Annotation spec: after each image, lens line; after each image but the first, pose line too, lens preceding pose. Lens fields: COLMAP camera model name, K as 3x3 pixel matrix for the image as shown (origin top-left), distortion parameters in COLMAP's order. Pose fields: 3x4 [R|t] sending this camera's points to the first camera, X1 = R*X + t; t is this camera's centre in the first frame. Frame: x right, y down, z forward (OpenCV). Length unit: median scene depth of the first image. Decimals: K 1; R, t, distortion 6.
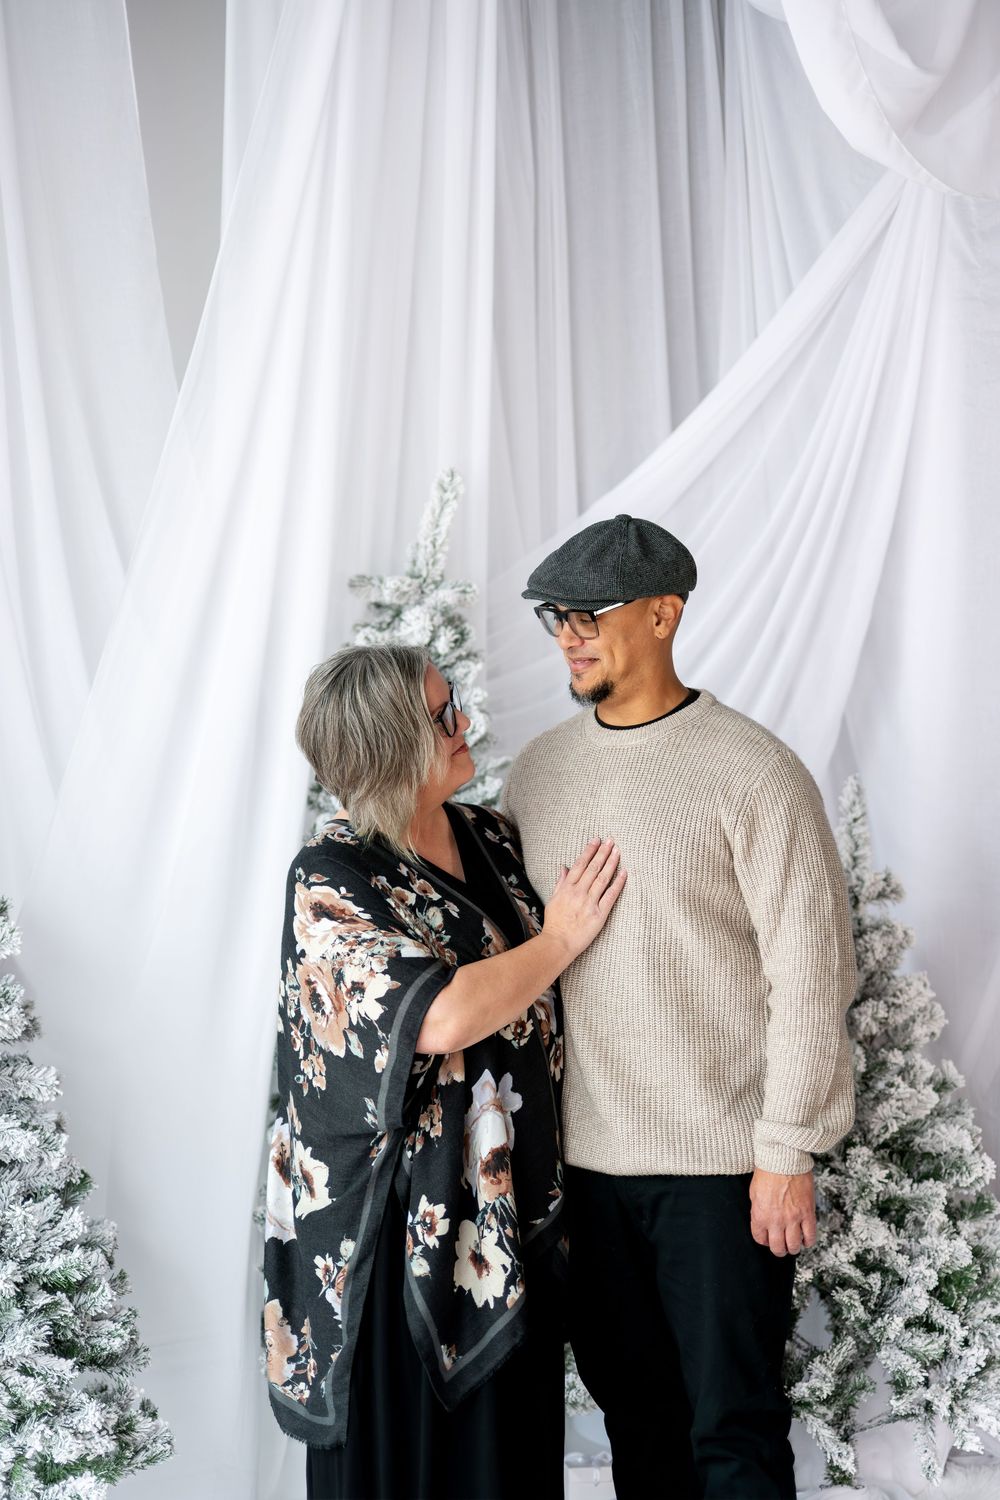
lens RADIAL K [[2116.7, 0, 490.3], [0, 2116.7, 762.4], [0, 0, 1]] dist [-0.012219, 0.000000]
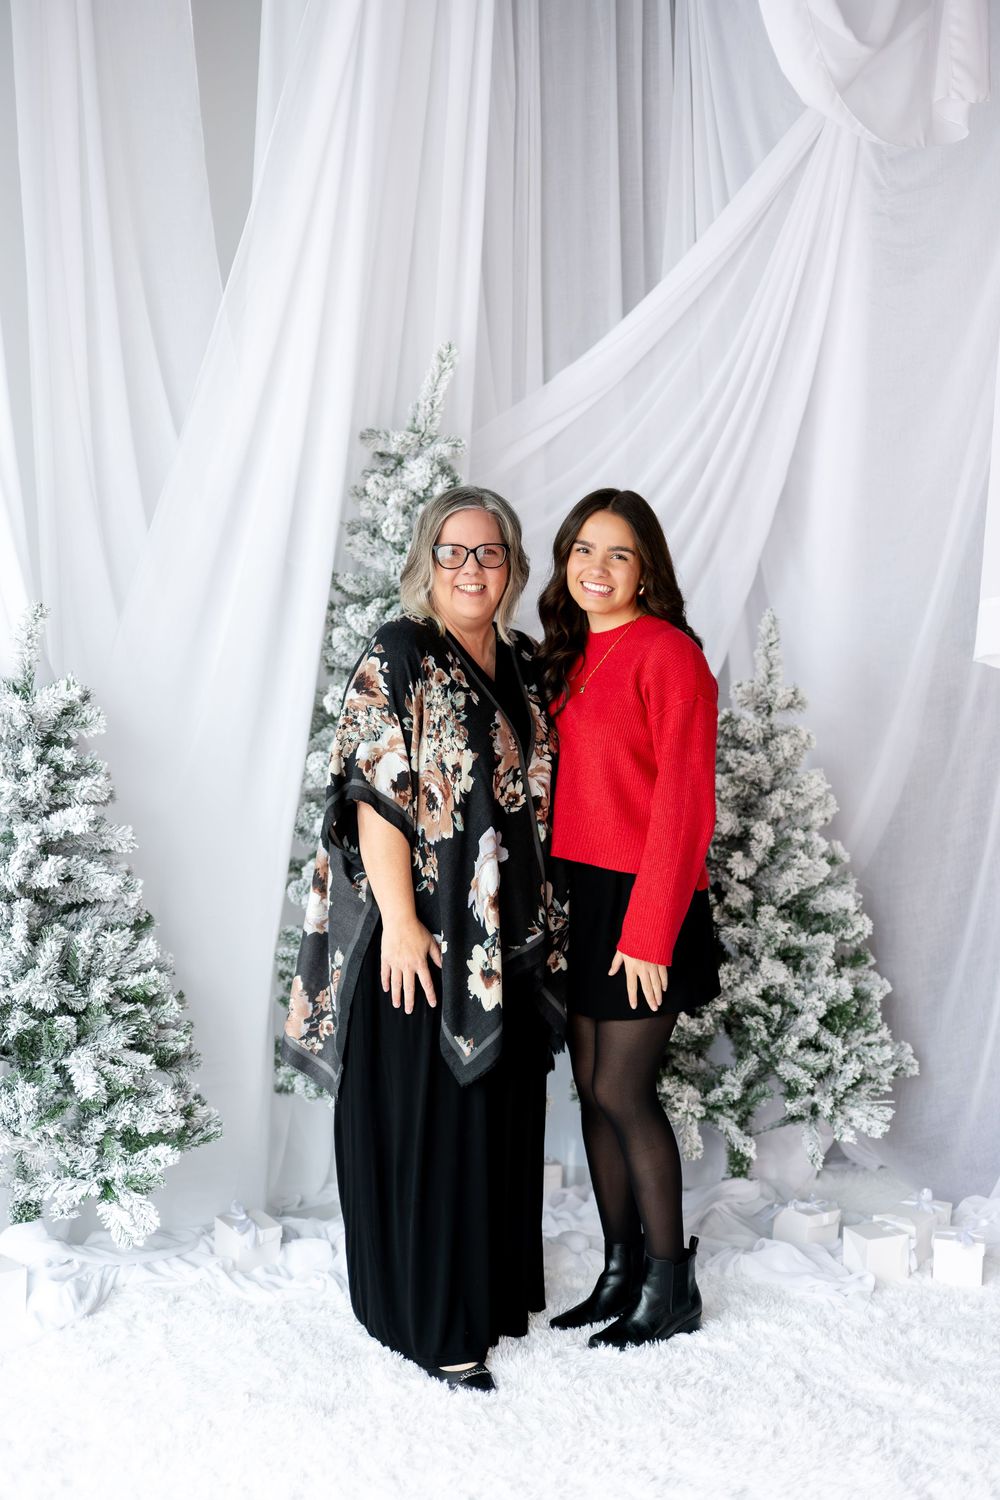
lens RADIAL K [[2116.7, 0, 498.6], [0, 2116.7, 778.2], [0, 0, 1]] dist [-0.012219, 0.000000]
pose [[0.996486, 0.020803, 0.081137, -0.085847], [-0.027315, 0.996421, 0.079993, 0.011017], [-0.079182, -0.081928, 0.993488, -0.221414]]
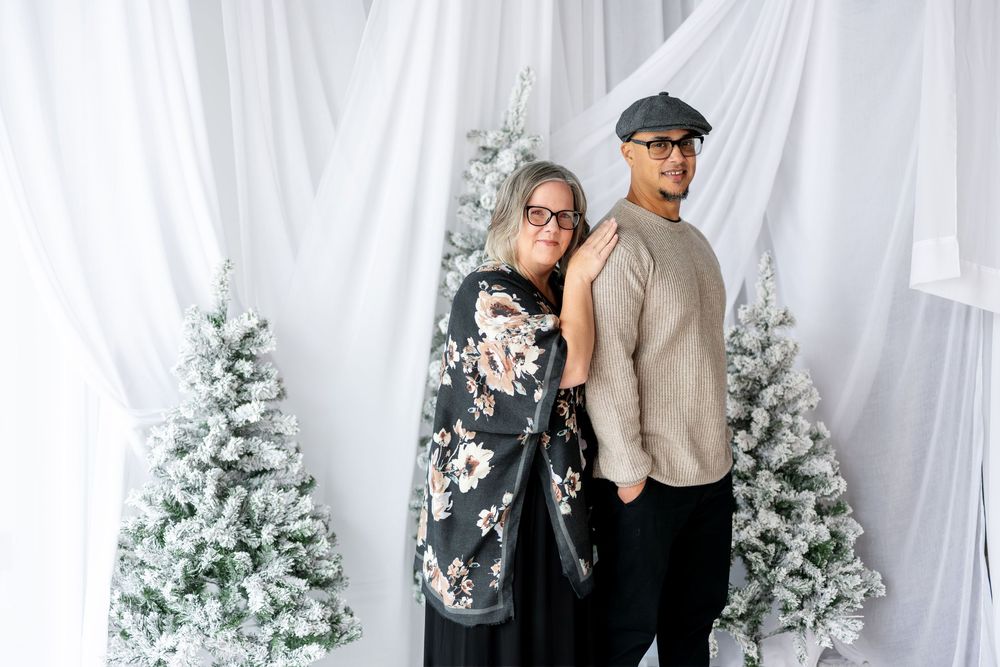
lens RADIAL K [[1411.1, 0, 495.1], [0, 1411.1, 336.3], [0, 0, 1]] dist [-0.012219, 0.000000]
pose [[0.998557, 0.010072, -0.052756, 0.017237], [-0.006860, 0.998131, 0.060721, 0.007038], [0.053269, -0.060272, 0.996760, -0.131720]]
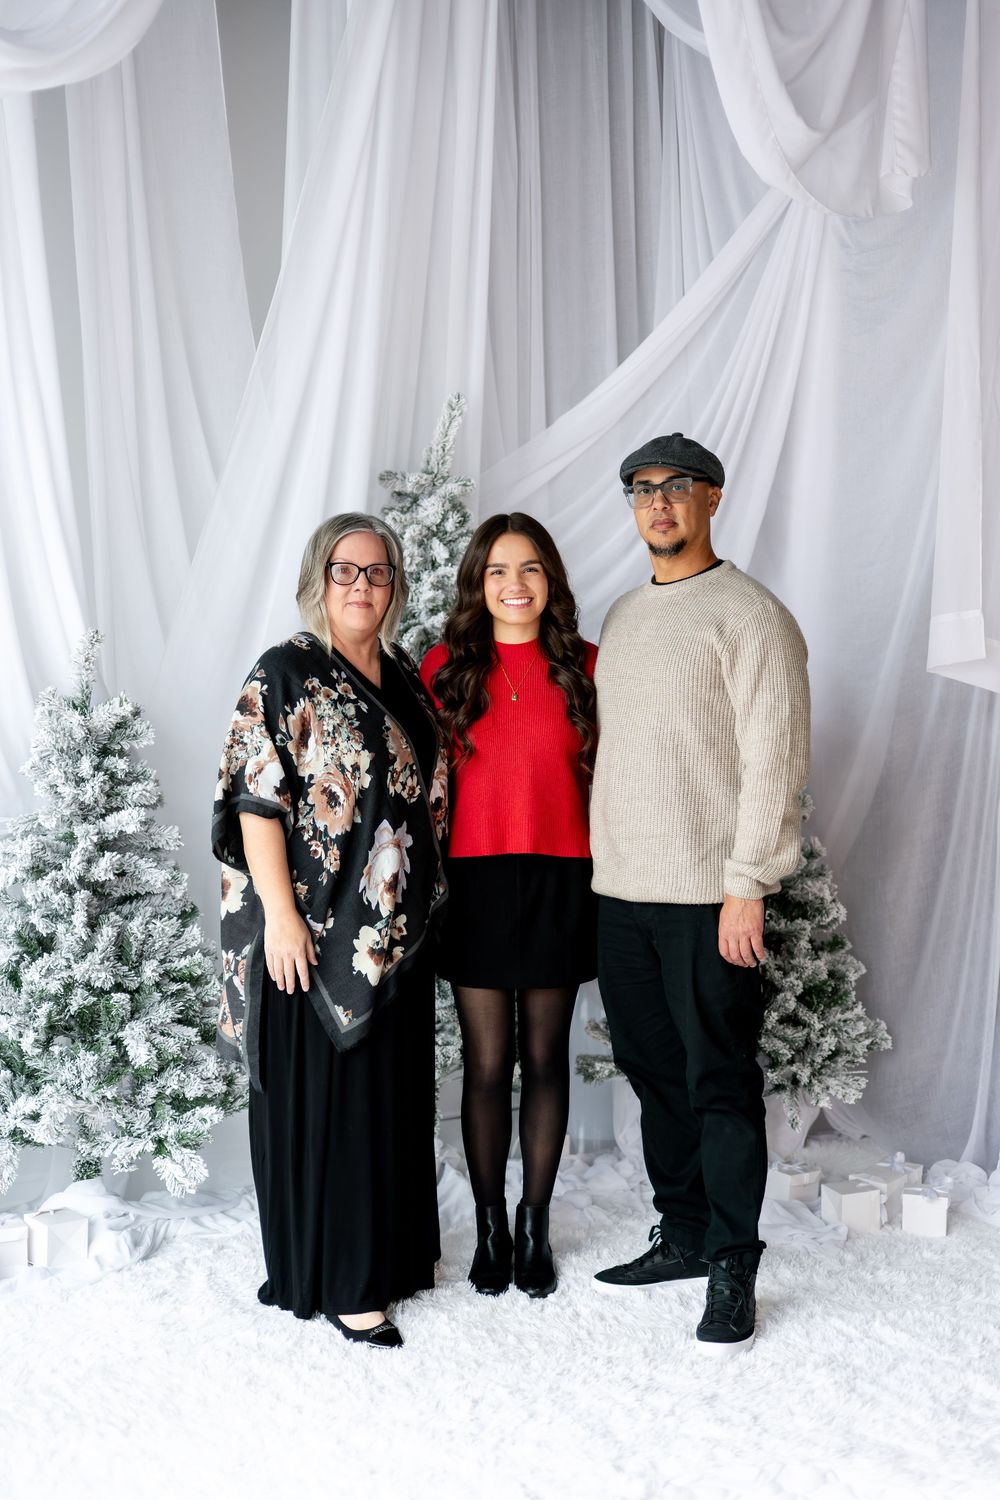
lens RADIAL K [[2116.7, 0, 493.4], [0, 2116.7, 770.9], [0, 0, 1]] dist [-0.012219, 0.000000]
pose [[0.998459, 0.011759, 0.054243, -0.068517], [-0.015245, 0.997813, 0.064311, 0.013977], [-0.053368, -0.065039, 0.996455, -0.364702]]
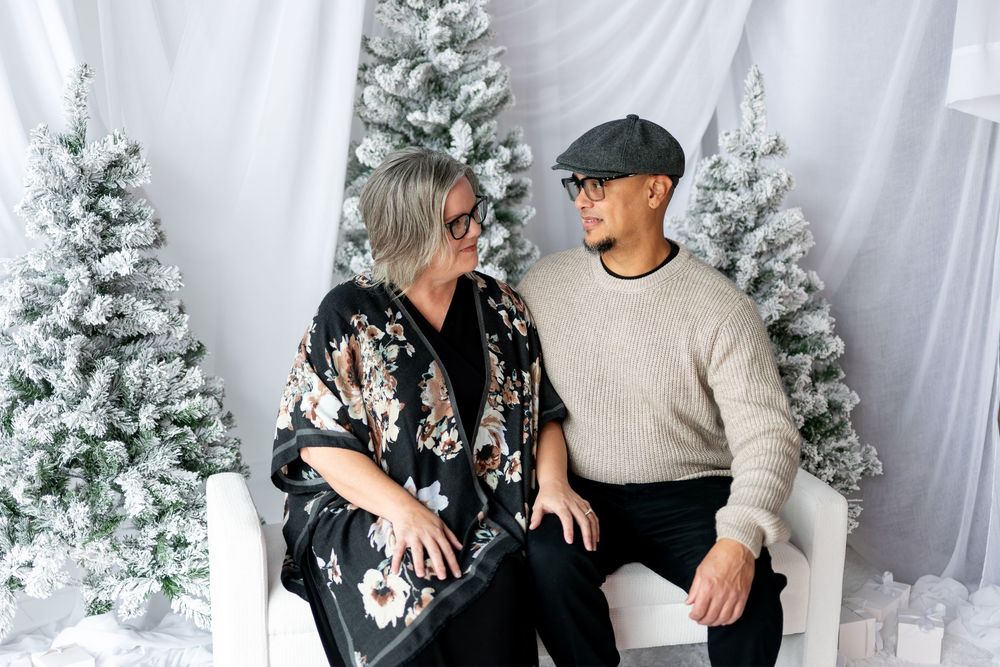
lens RADIAL K [[1411.1, 0, 488.9], [0, 1411.1, 341.9], [0, 0, 1]] dist [-0.012219, 0.000000]
pose [[0.999338, 0.007014, 0.035697, -0.033745], [-0.013065, 0.984973, 0.172213, 0.029666], [-0.033952, -0.172565, 0.984413, 0.077989]]
